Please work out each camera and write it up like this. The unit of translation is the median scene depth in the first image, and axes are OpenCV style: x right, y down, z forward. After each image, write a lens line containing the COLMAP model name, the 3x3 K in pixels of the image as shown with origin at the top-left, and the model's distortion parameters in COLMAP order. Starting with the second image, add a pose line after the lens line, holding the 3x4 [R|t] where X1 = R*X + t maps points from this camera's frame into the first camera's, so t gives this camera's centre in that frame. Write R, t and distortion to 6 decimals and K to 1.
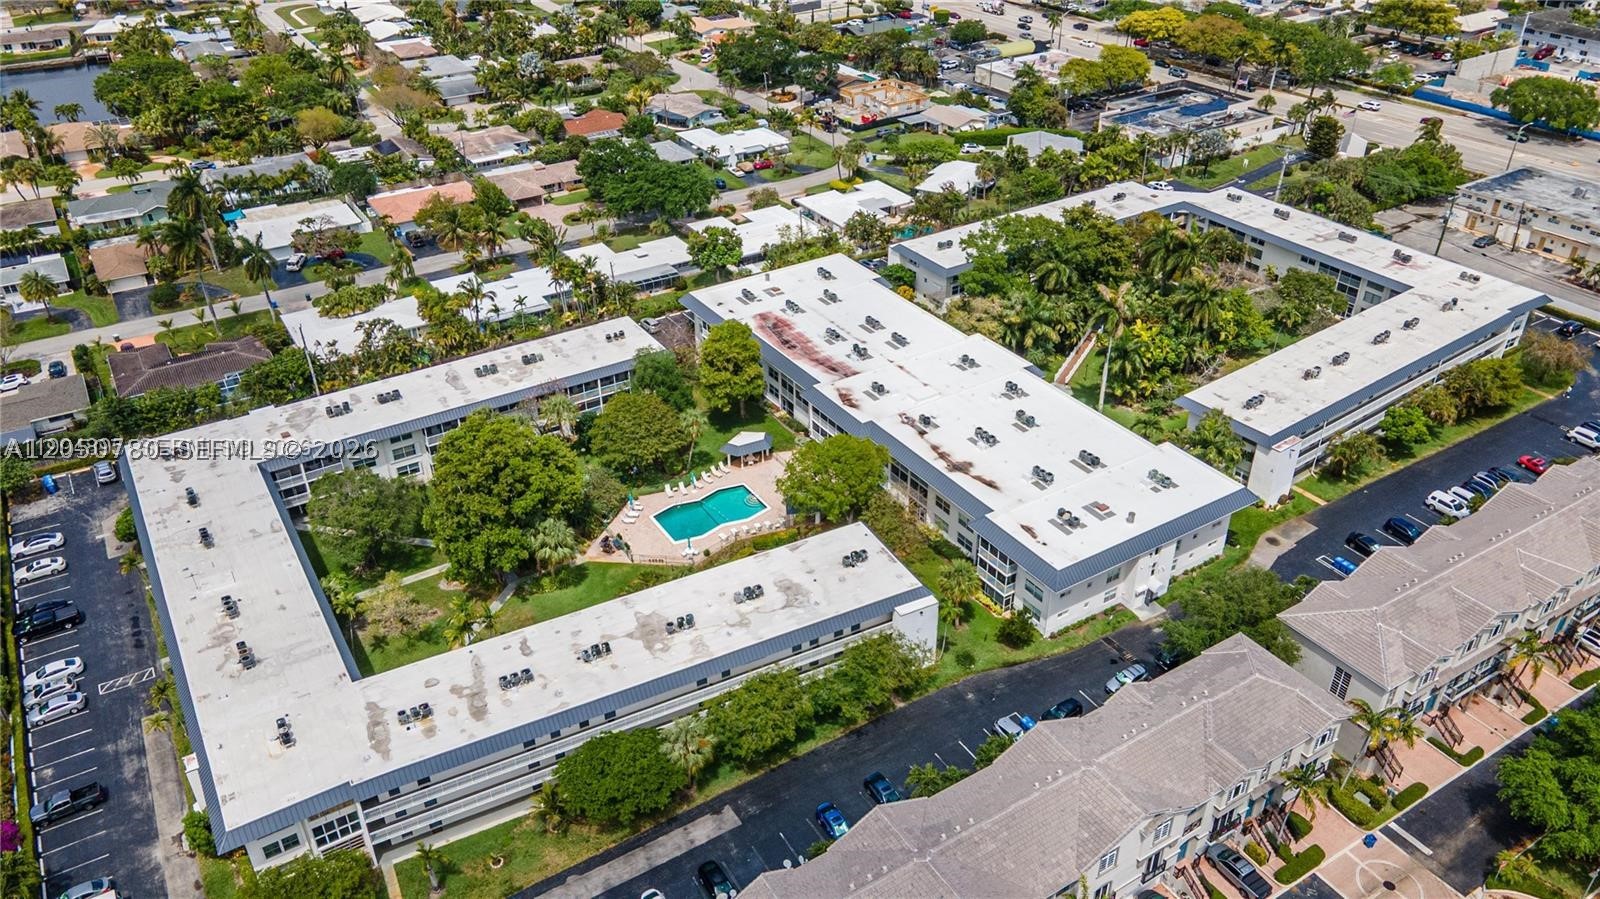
lens RADIAL K [[1150.3, 0, 799.5], [0, 1150.3, 450.8], [0, 0, 1]] dist [0.030062, 0.011259]
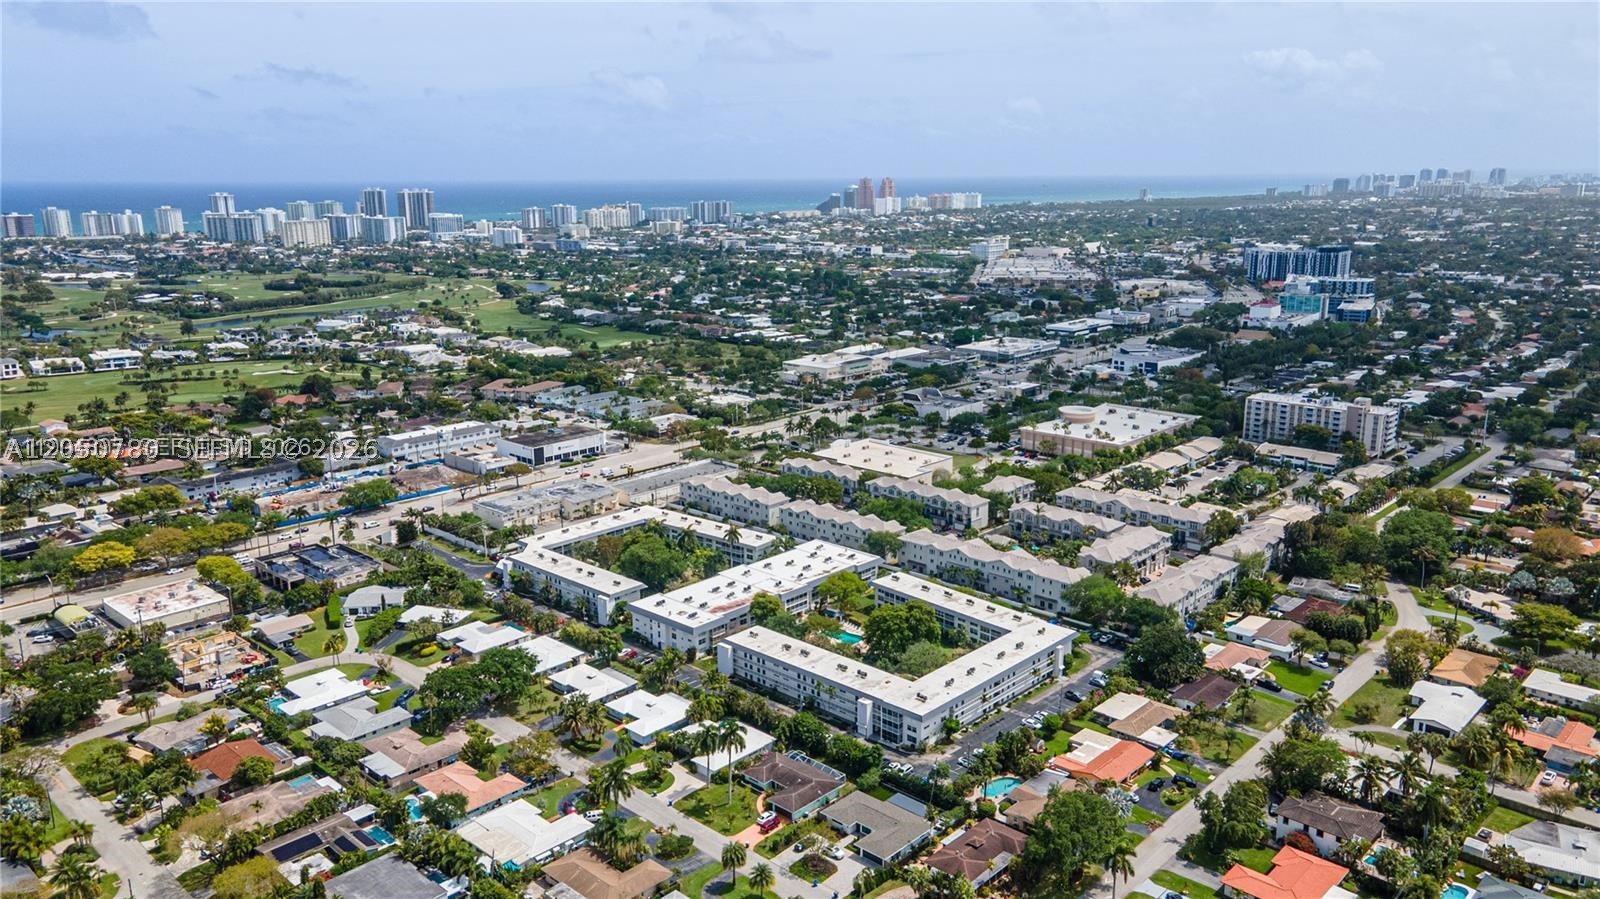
lens RADIAL K [[1150.3, 0, 799.5], [0, 1150.3, 450.8], [0, 0, 1]] dist [0.030062, 0.011259]
pose [[-0.250170, -0.211435, 0.944833, -1.359392], [0.530334, 0.786523, 0.316429, -0.639686], [-0.810038, 0.580238, -0.084633, 0.658021]]
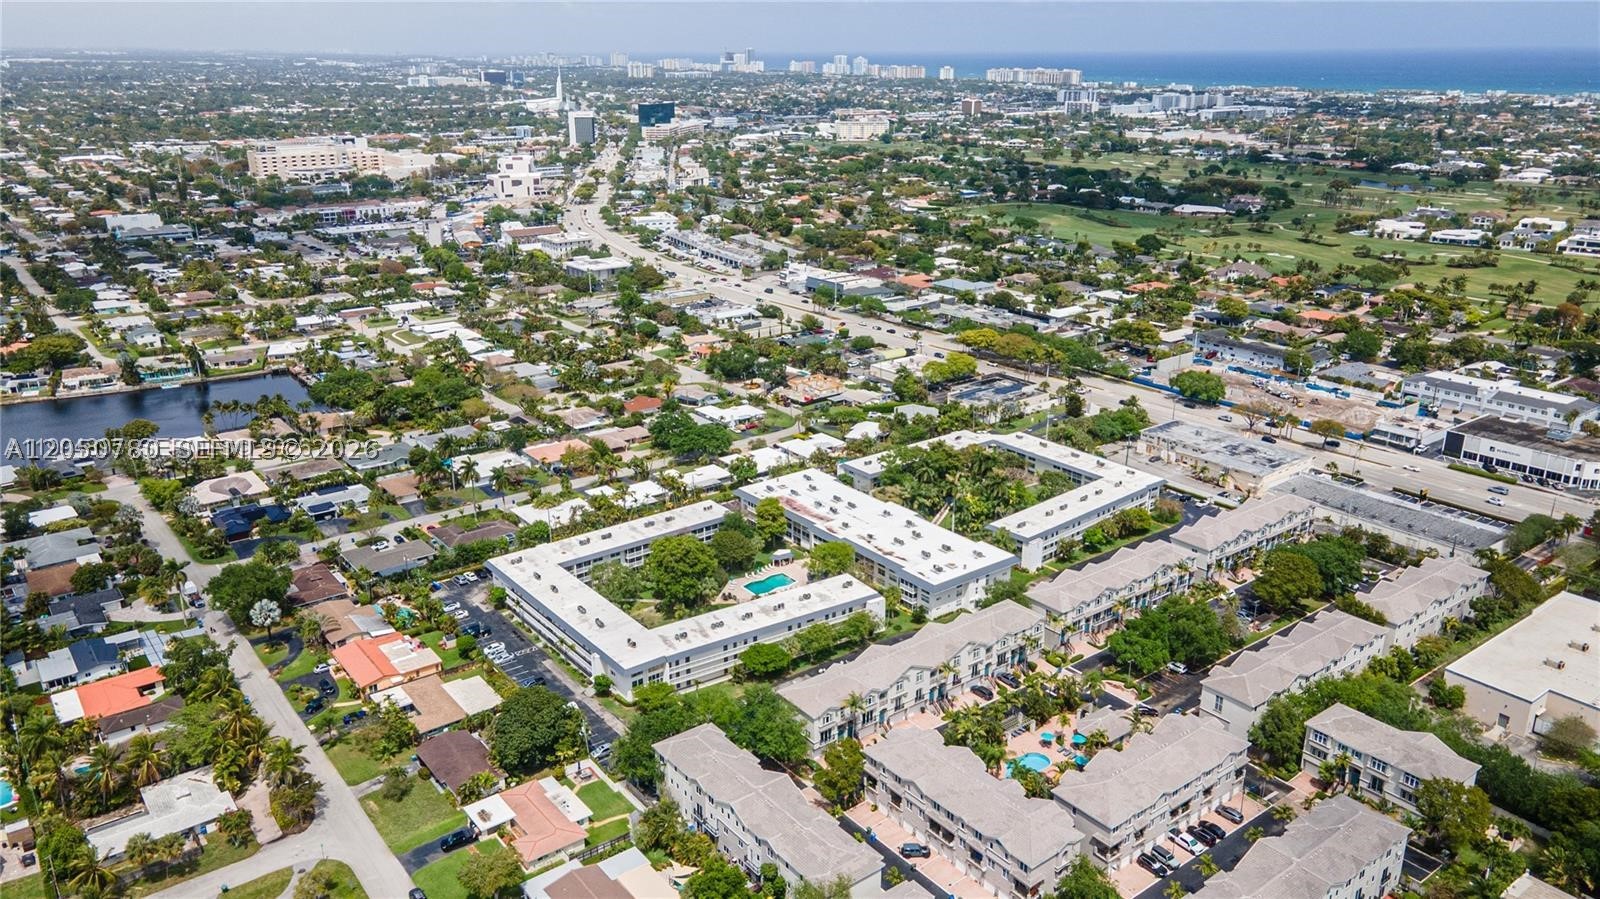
lens RADIAL K [[1150.3, 0, 799.5], [0, 1150.3, 450.8], [0, 0, 1]] dist [0.030062, 0.011259]
pose [[0.994695, -0.022258, 0.100431, -0.142691], [0.044746, 0.972727, -0.227594, 0.185220], [-0.092626, 0.230881, 0.968563, -0.670202]]
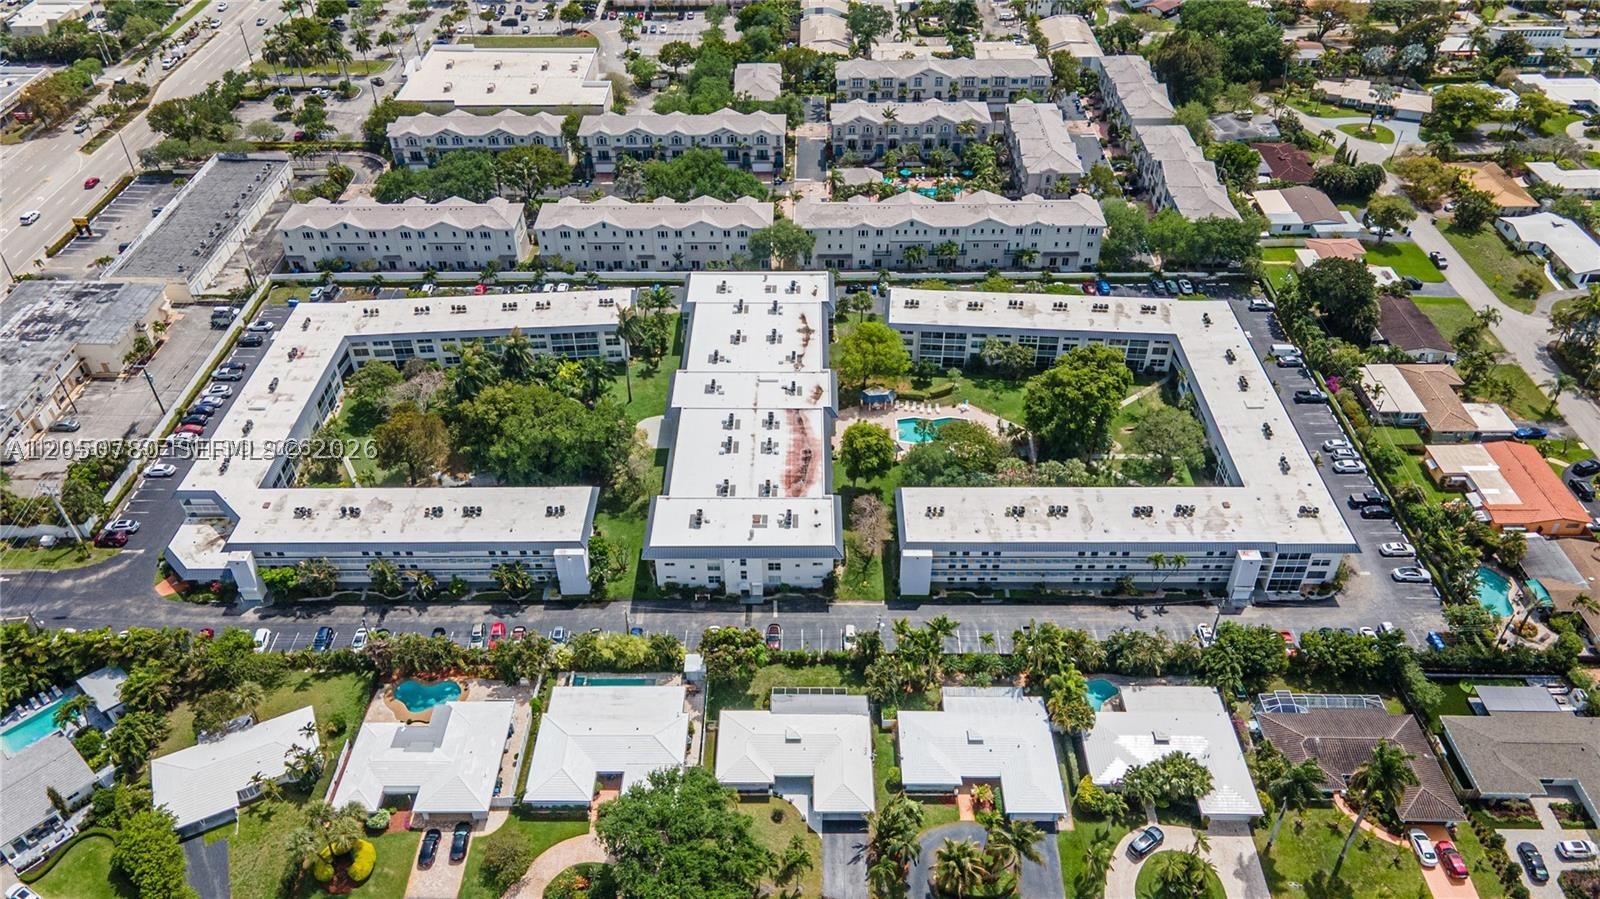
lens RADIAL K [[1150.3, 0, 799.5], [0, 1150.3, 450.8], [0, 0, 1]] dist [0.030062, 0.011259]
pose [[-0.840114, -0.324507, 0.434630, -0.361397], [0.310210, 0.369865, 0.875768, -0.795006], [-0.444947, 0.870572, -0.210064, 0.881371]]
